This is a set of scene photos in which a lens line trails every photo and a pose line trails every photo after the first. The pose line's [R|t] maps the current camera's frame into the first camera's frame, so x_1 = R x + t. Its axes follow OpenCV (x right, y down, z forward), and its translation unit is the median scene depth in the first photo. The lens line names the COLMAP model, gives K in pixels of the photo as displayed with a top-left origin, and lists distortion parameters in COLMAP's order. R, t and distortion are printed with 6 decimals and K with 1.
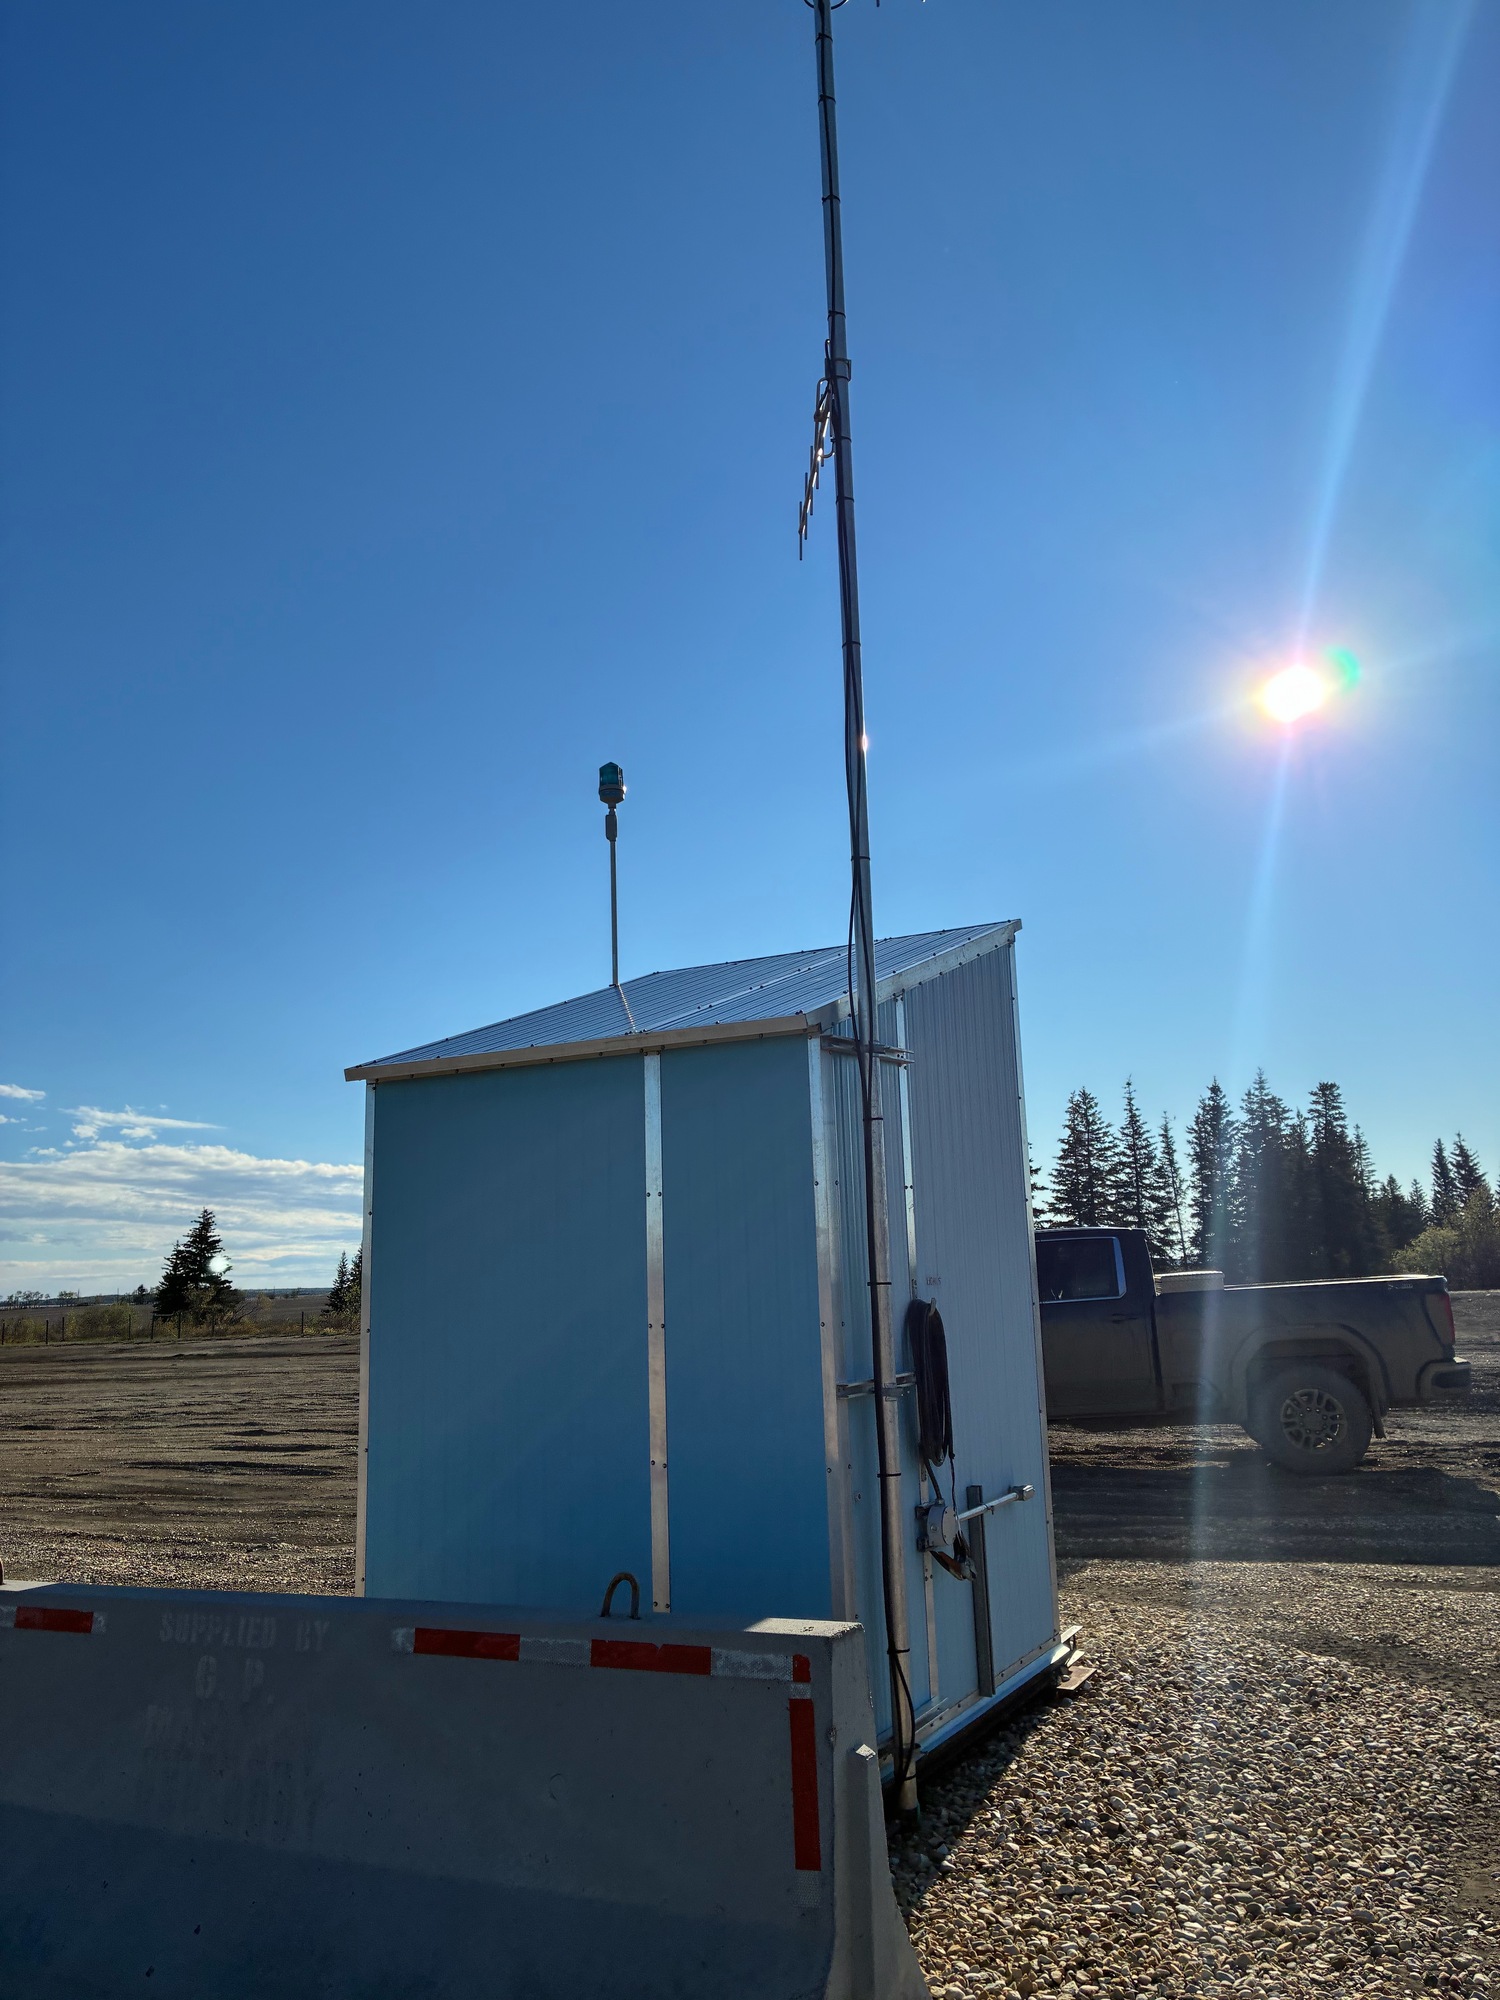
lens RADIAL K [[1527.1, 0, 757.7], [0, 1527.1, 965.2], [0, 0, 1]] dist [0.072997, -0.092200]
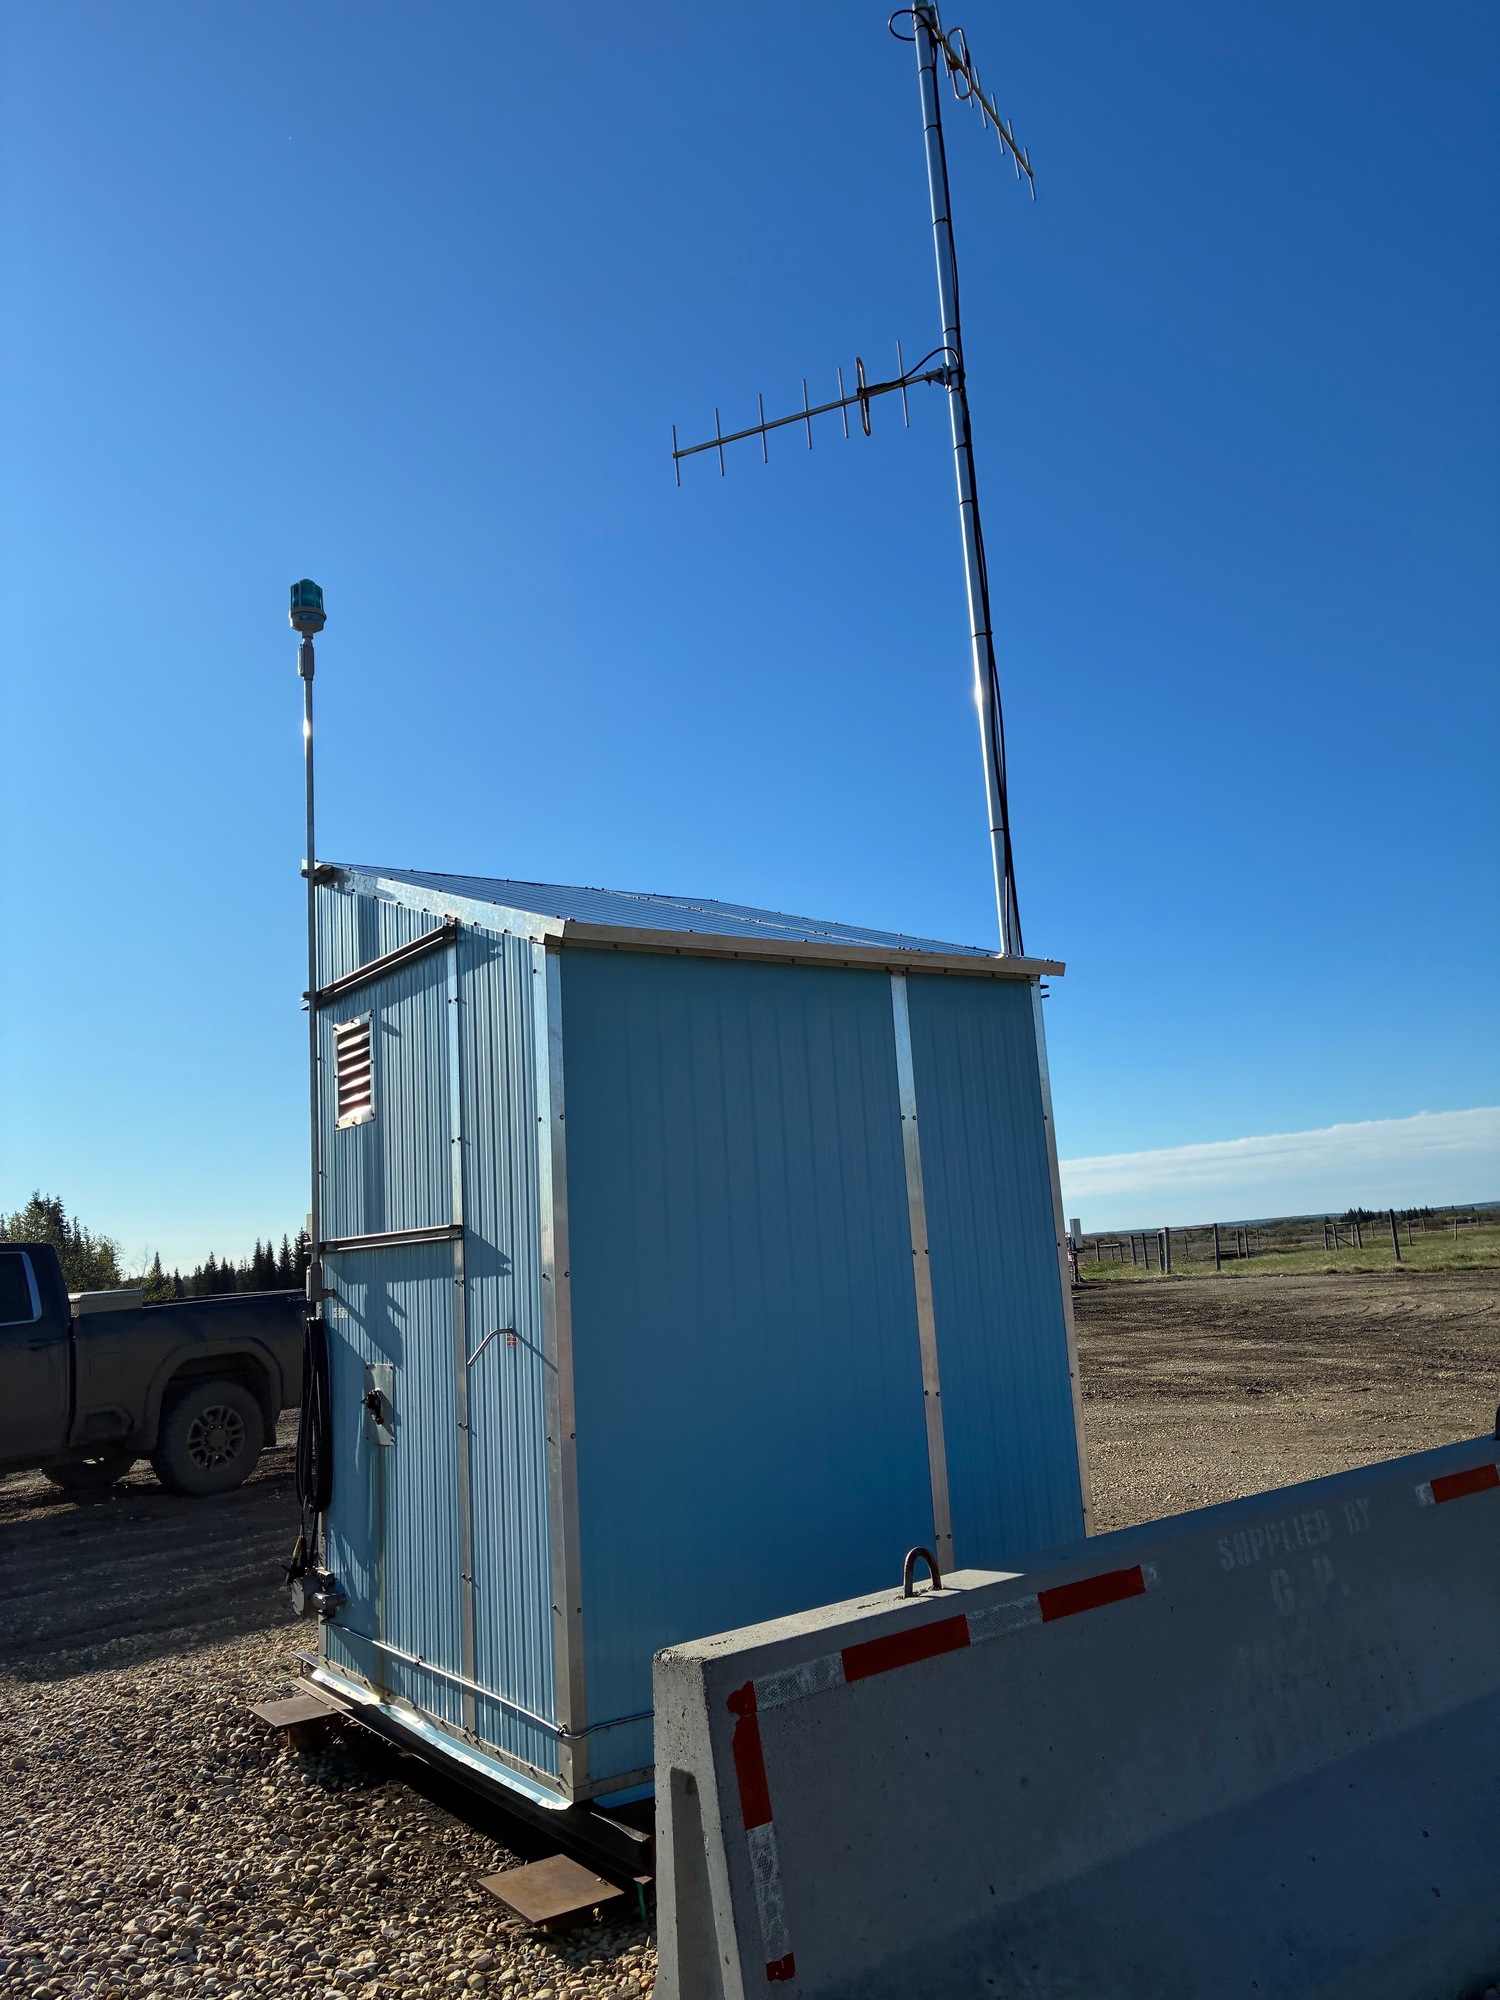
lens RADIAL K [[1522.0, 0, 752.8], [0, 1522.0, 964.8], [0, 0, 1]] dist [0.053595, -0.107711]
pose [[0.452026, 0.175786, 0.874512, -0.952818], [-0.135072, 0.982574, -0.127690, 0.189205], [-0.881719, -0.060403, 0.467893, 0.637930]]
